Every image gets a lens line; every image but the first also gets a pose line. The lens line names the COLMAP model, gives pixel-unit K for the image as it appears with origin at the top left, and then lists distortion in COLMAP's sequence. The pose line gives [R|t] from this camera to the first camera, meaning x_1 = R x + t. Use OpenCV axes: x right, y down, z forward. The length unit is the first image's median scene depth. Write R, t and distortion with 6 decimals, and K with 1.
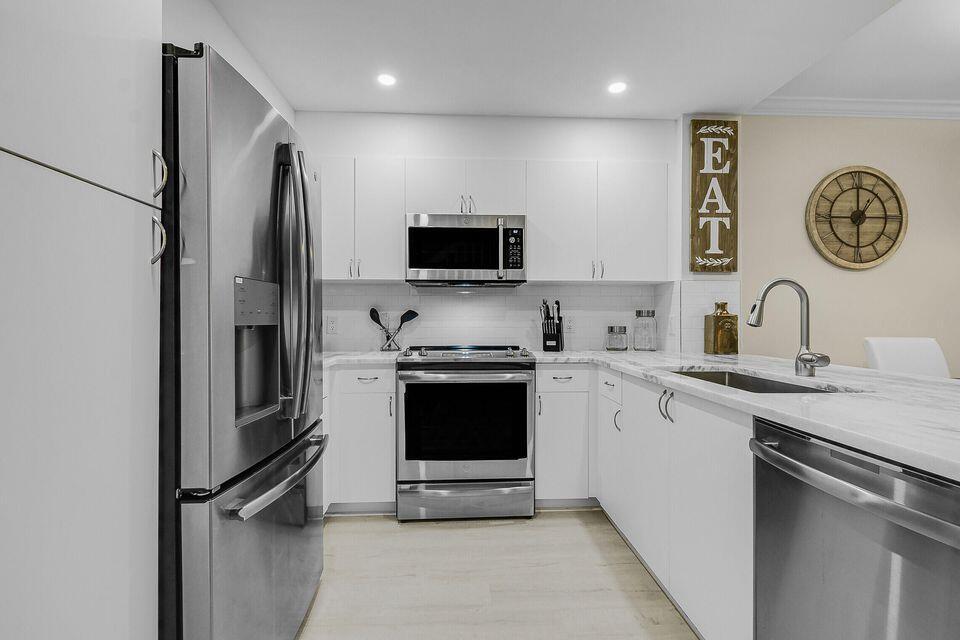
lens RADIAL K [[429.8, 0, 486.5], [0, 429.8, 318.0], [0, 0, 1]] dist [-0.000506, -0.001437]
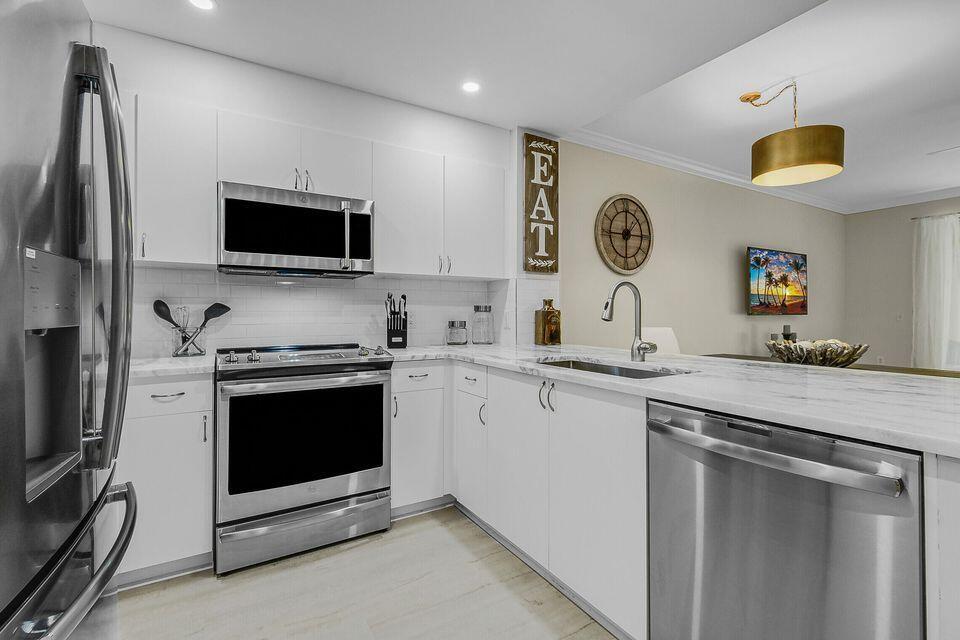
lens RADIAL K [[429.8, 0, 493.5], [0, 429.8, 310.6], [0, 0, 1]] dist [-0.000506, -0.001437]
pose [[0.879610, 0.001941, 0.475692, -0.115328], [-0.000788, 0.999996, -0.002624, -0.003227], [-0.475695, 0.001934, 0.879608, 0.068739]]
